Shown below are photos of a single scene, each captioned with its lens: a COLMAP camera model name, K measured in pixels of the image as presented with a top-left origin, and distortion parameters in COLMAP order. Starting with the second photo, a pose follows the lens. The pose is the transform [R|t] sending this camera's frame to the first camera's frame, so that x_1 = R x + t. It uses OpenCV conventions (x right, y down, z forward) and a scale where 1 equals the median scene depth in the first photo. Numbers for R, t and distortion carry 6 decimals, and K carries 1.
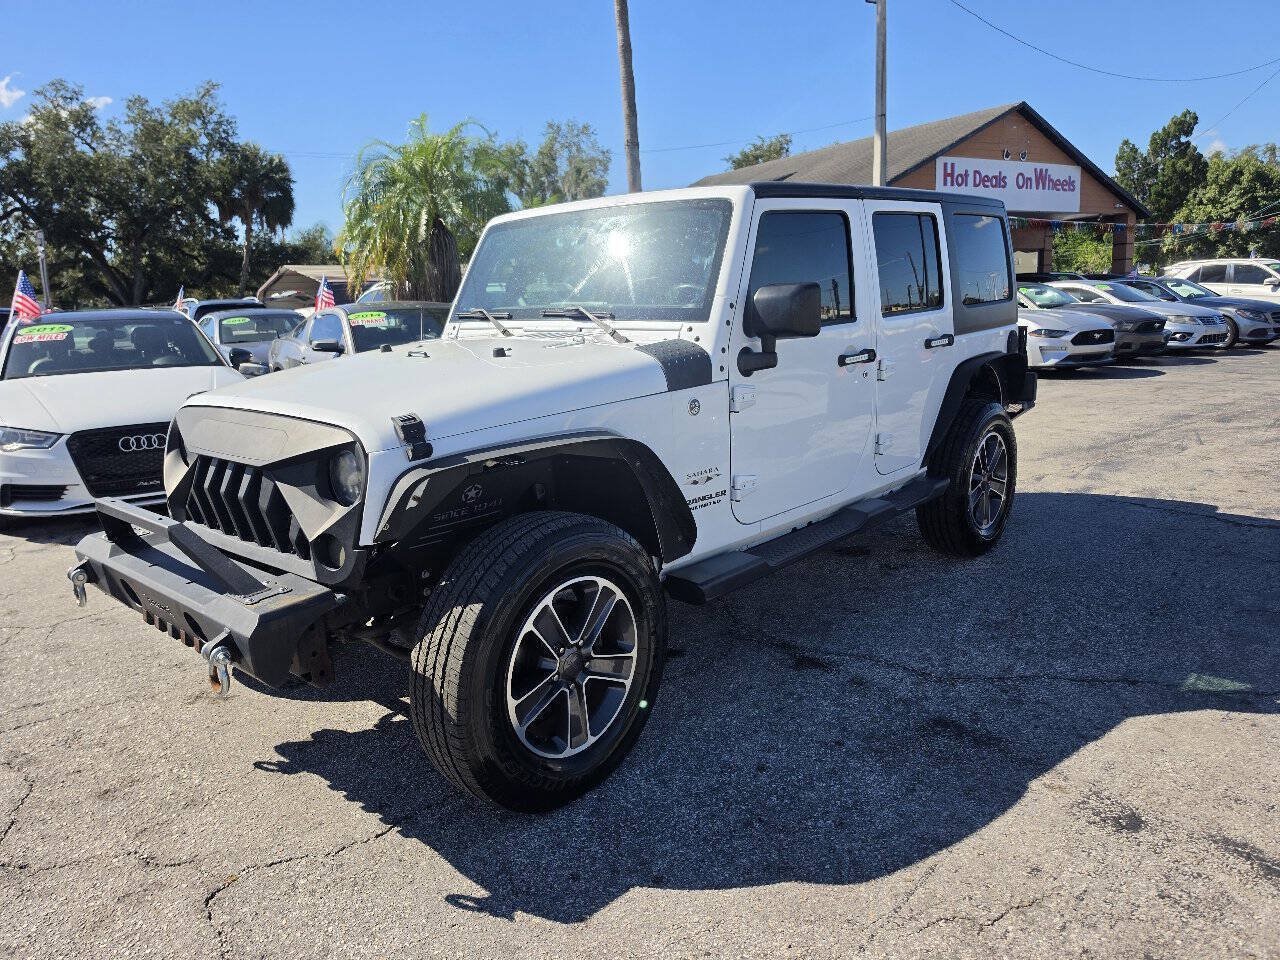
lens RADIAL K [[884.7, 0, 625.1], [0, 884.7, 483.1], [0, 0, 1]] dist [0.093030, -0.112868]
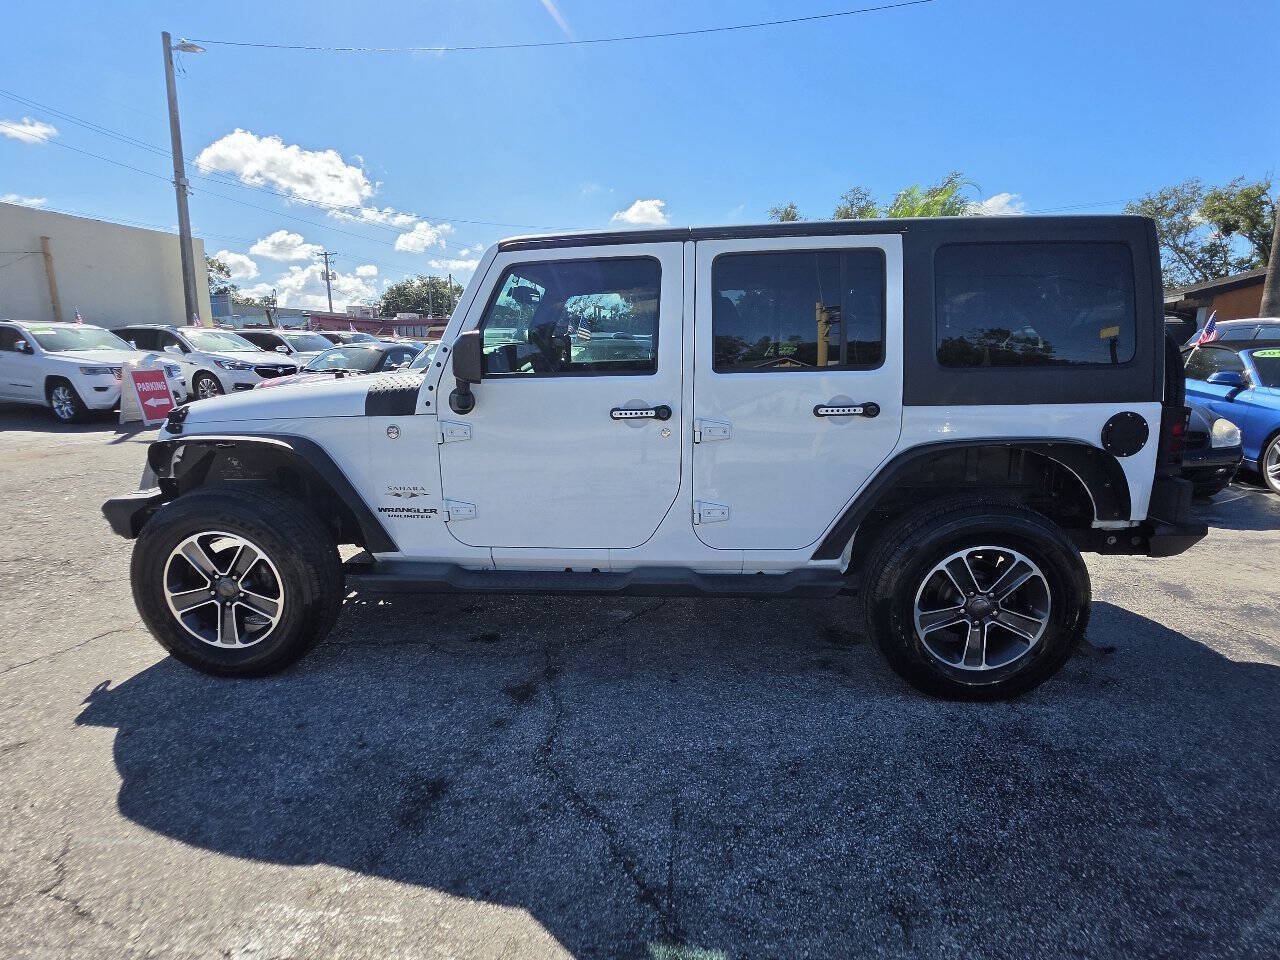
lens RADIAL K [[638.4, 0, 597.6], [0, 638.4, 482.5], [0, 0, 1]] dist [-0.000978, -0.000718]
pose [[0.618601, 0.199030, -0.760079, 0.893729], [-0.180487, 0.977511, 0.109073, -0.158717], [0.764694, 0.069712, 0.640611, 0.642115]]
